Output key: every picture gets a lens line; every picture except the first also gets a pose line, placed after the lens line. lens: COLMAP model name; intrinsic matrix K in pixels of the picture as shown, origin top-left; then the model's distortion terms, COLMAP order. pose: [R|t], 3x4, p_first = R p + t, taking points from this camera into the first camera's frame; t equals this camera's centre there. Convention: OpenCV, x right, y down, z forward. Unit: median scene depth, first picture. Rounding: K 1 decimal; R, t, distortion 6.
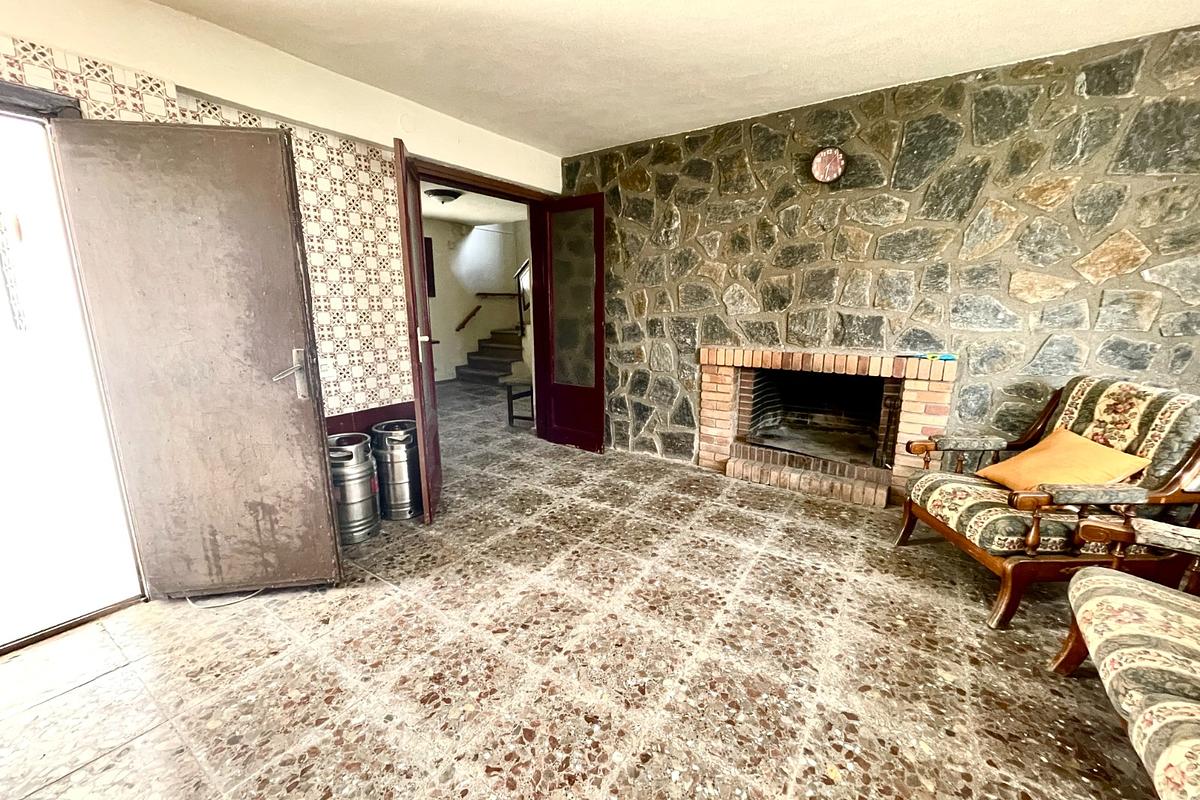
lens RADIAL K [[483.1, 0, 601.1], [0, 483.1, 398.9], [0, 0, 1]] dist [0.001209, -0.000354]
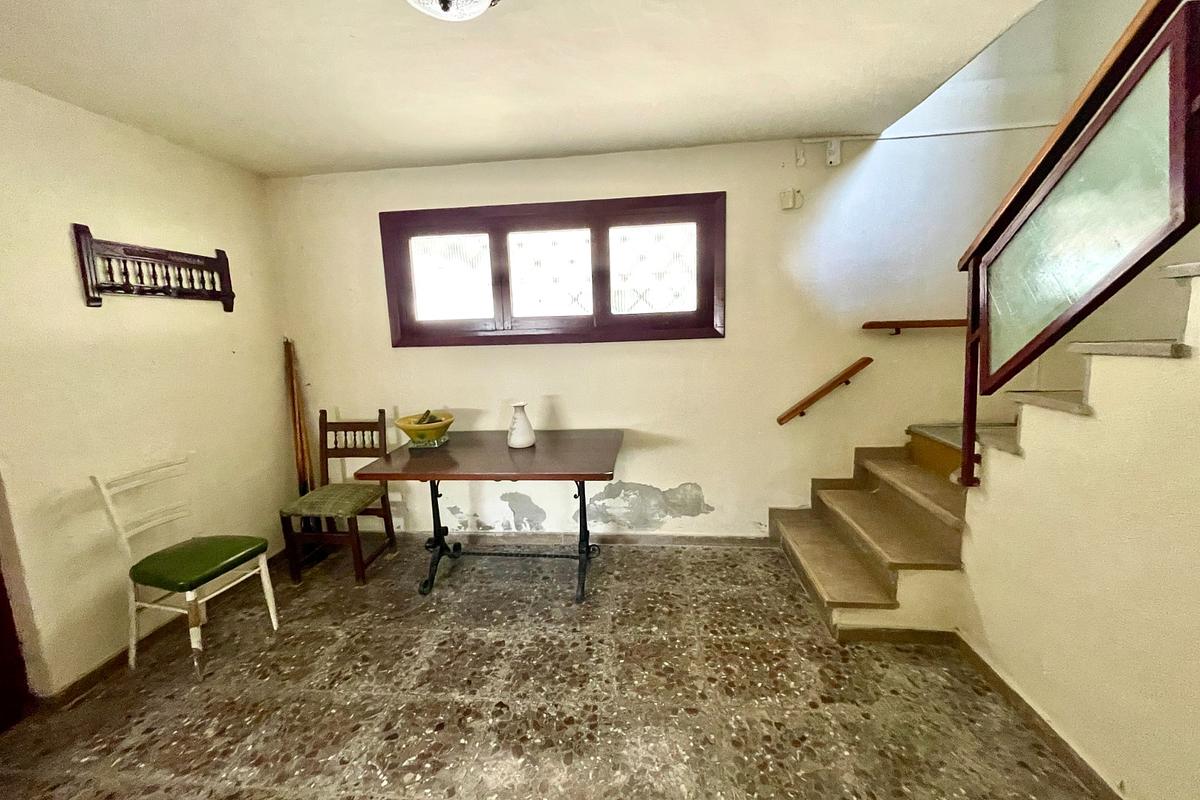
lens RADIAL K [[483.1, 0, 600.3], [0, 483.1, 402.6], [0, 0, 1]] dist [0.001209, -0.000354]
pose [[0.474129, 0.118673, -0.872421, -0.031654], [-0.152365, 0.986984, 0.051452, -0.151626], [0.867172, 0.108532, 0.486039, 0.674326]]
